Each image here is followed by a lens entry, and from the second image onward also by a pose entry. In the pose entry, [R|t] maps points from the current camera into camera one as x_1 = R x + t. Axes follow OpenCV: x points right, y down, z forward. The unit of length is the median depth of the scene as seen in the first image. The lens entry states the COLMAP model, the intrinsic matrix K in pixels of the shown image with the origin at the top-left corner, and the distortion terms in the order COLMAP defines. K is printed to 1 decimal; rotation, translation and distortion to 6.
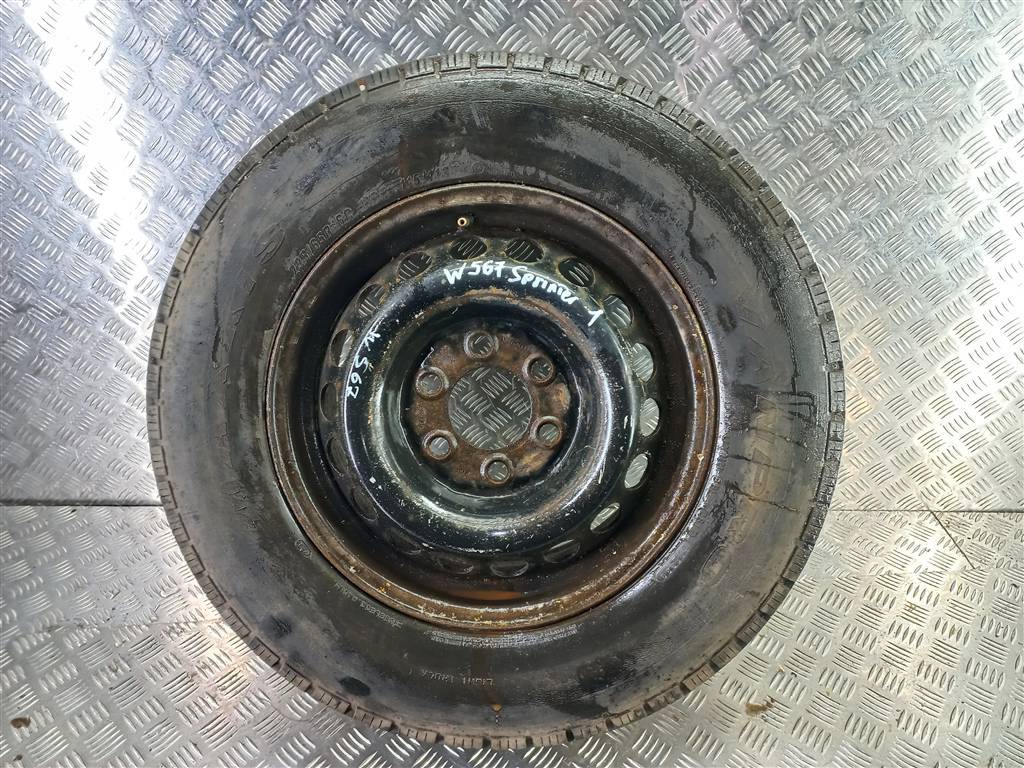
lens RADIAL K [[830.8, 0, 512.8], [0, 830.8, 401.4], [0, 0, 1]] dist [0.079986, 0.016954]
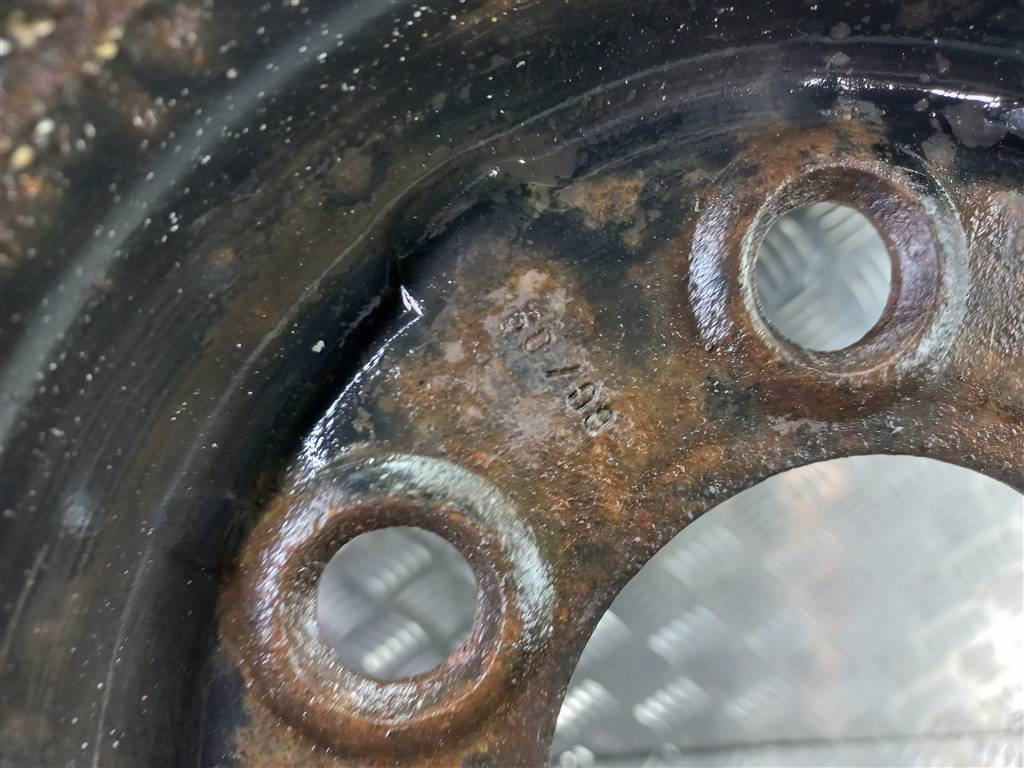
lens RADIAL K [[777.1, 0, 507.3], [0, 777.1, 382.0], [0, 0, 1]] dist [0.001570, 0.002090]
pose [[0.986853, 0.013984, 0.161013, -0.107497], [-0.003562, 0.997890, -0.064836, -0.048117], [-0.161580, 0.063410, 0.984820, 0.956410]]
